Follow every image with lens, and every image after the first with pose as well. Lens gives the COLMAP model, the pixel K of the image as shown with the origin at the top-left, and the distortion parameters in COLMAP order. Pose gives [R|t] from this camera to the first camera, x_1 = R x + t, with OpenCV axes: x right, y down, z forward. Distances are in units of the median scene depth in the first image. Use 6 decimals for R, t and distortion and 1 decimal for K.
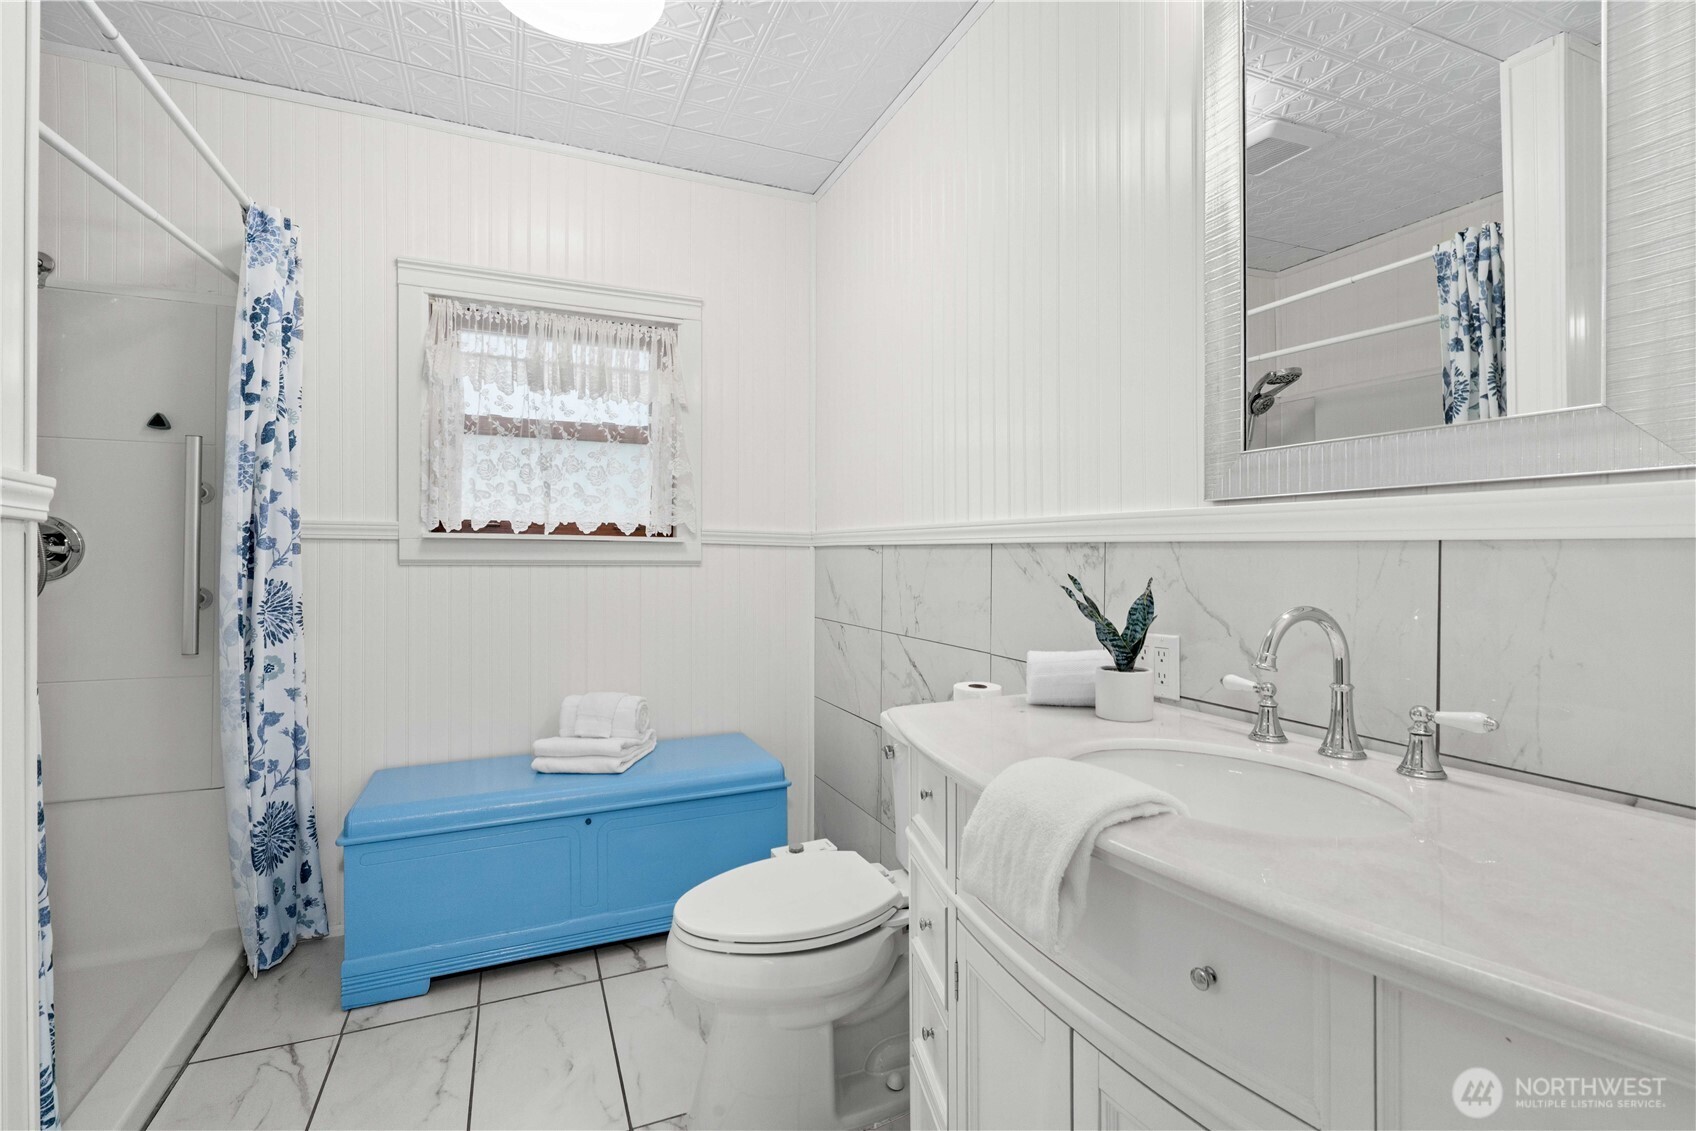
lens RADIAL K [[758.9, 0, 846.6], [0, 758.9, 556.5], [0, 0, 1]] dist [-0.007675, 0.001300]
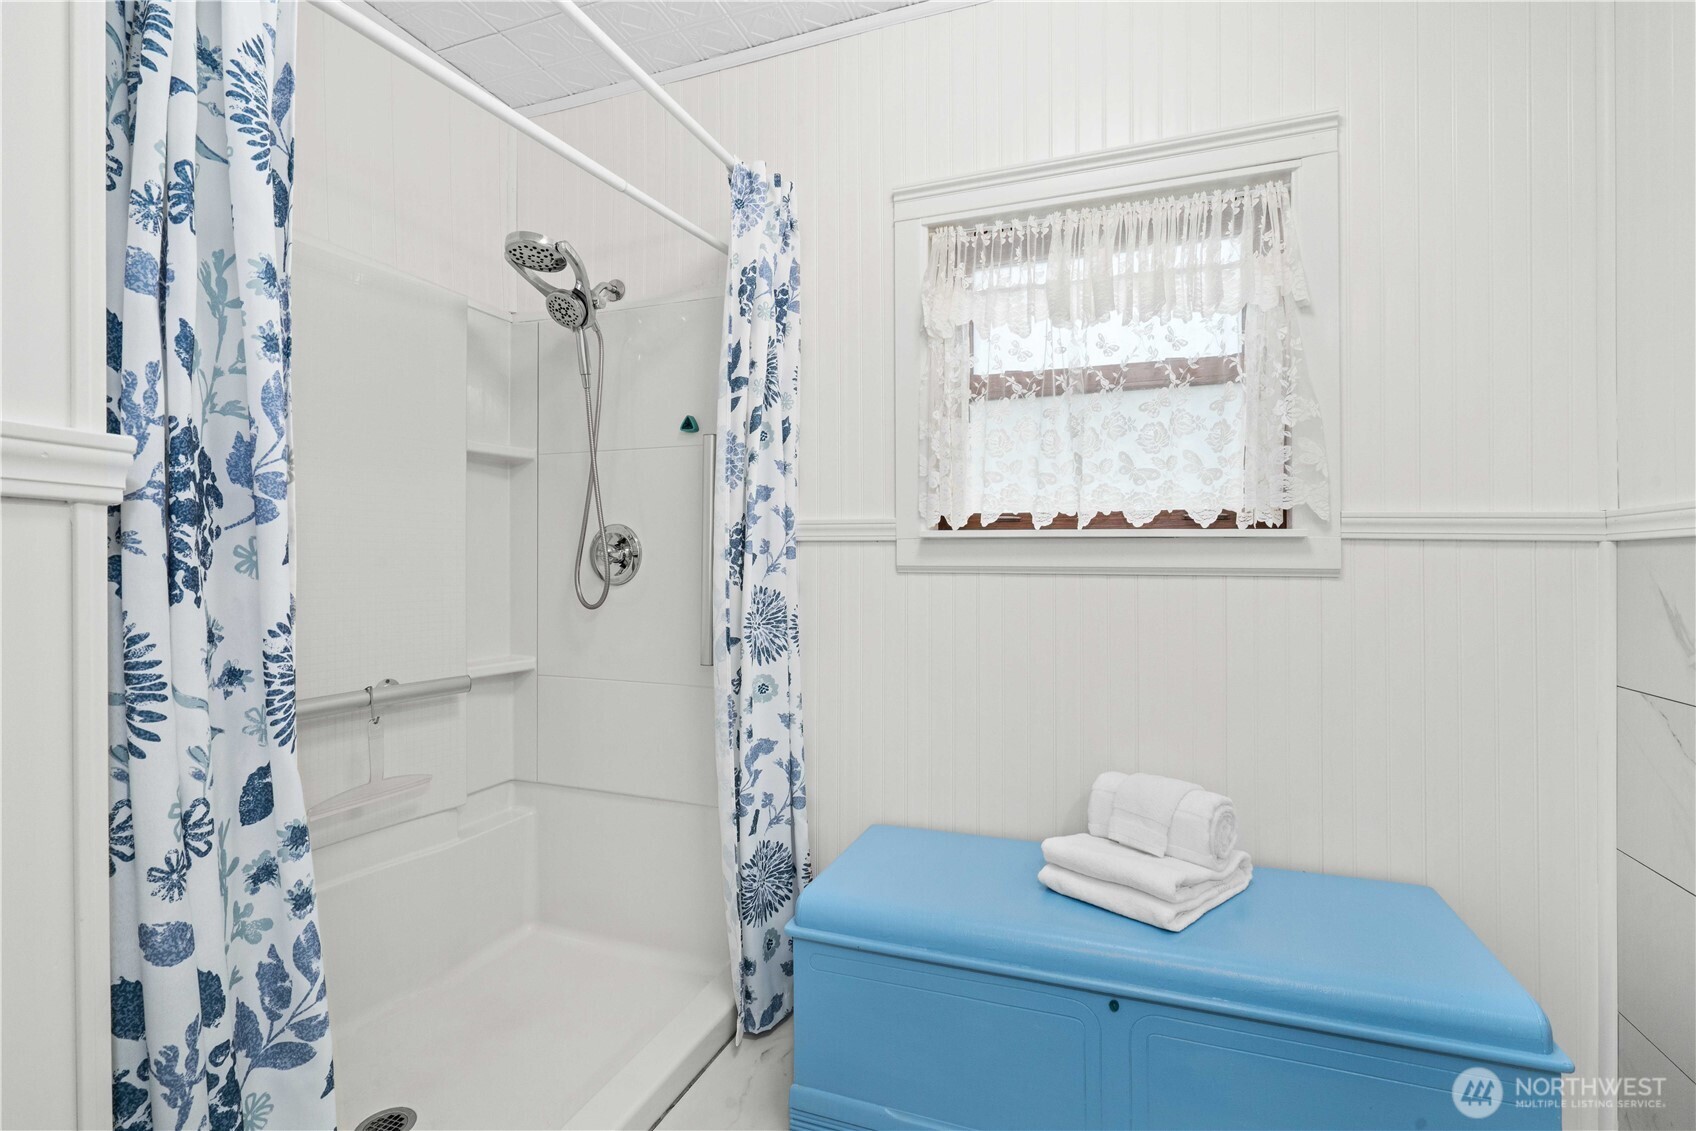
lens RADIAL K [[758.9, 0, 846.6], [0, 758.9, 556.5], [0, 0, 1]] dist [-0.007675, 0.001300]
pose [[0.707618, -0.006811, -0.706563, -0.062232], [0.000443, 0.999958, -0.009196, 0.001901], [0.706595, 0.006194, 0.707591, 0.397476]]
